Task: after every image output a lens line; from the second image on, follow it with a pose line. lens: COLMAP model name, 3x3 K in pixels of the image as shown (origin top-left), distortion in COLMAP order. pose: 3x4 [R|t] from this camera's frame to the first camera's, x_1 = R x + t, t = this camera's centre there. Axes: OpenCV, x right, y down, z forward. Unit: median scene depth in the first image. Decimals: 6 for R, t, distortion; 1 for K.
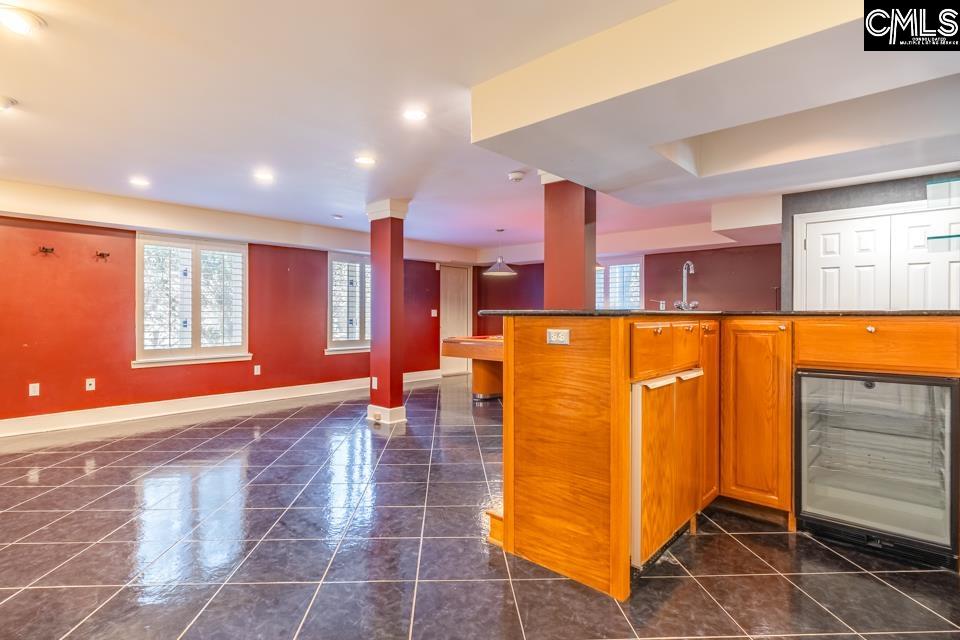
lens RADIAL K [[509.2, 0, 479.5], [0, 509.2, 321.8], [0, 0, 1]] dist [0.007159, 0.001789]
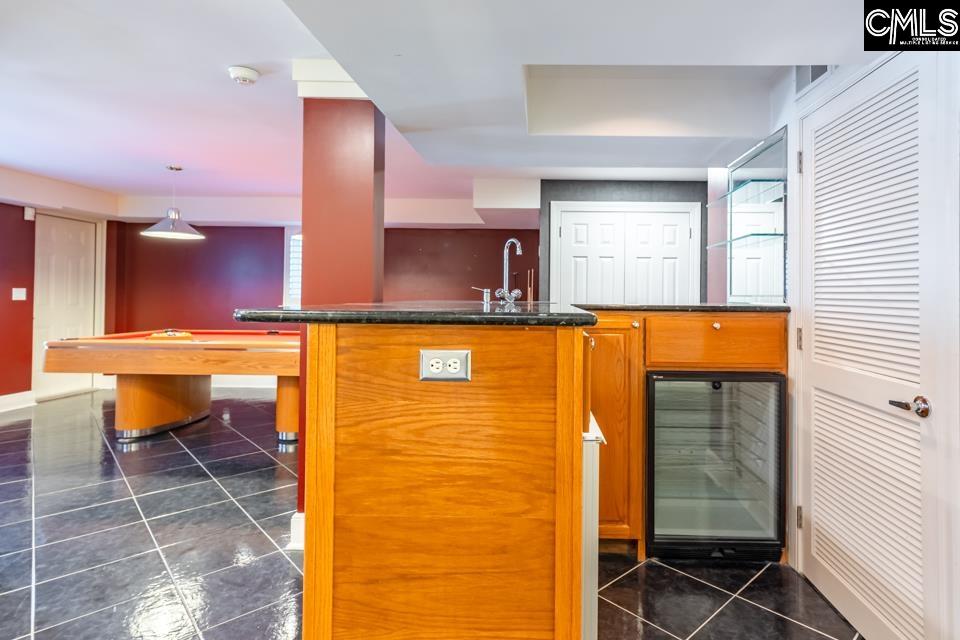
lens RADIAL K [[509.2, 0, 537.0], [0, 509.2, 292.0], [0, 0, 1]] dist [0.007159, 0.001789]
pose [[0.748764, 0.011174, 0.662743, -0.095430], [-0.001071, 0.999877, -0.015648, -0.029767], [-0.662836, 0.011007, 0.748683, 0.468885]]
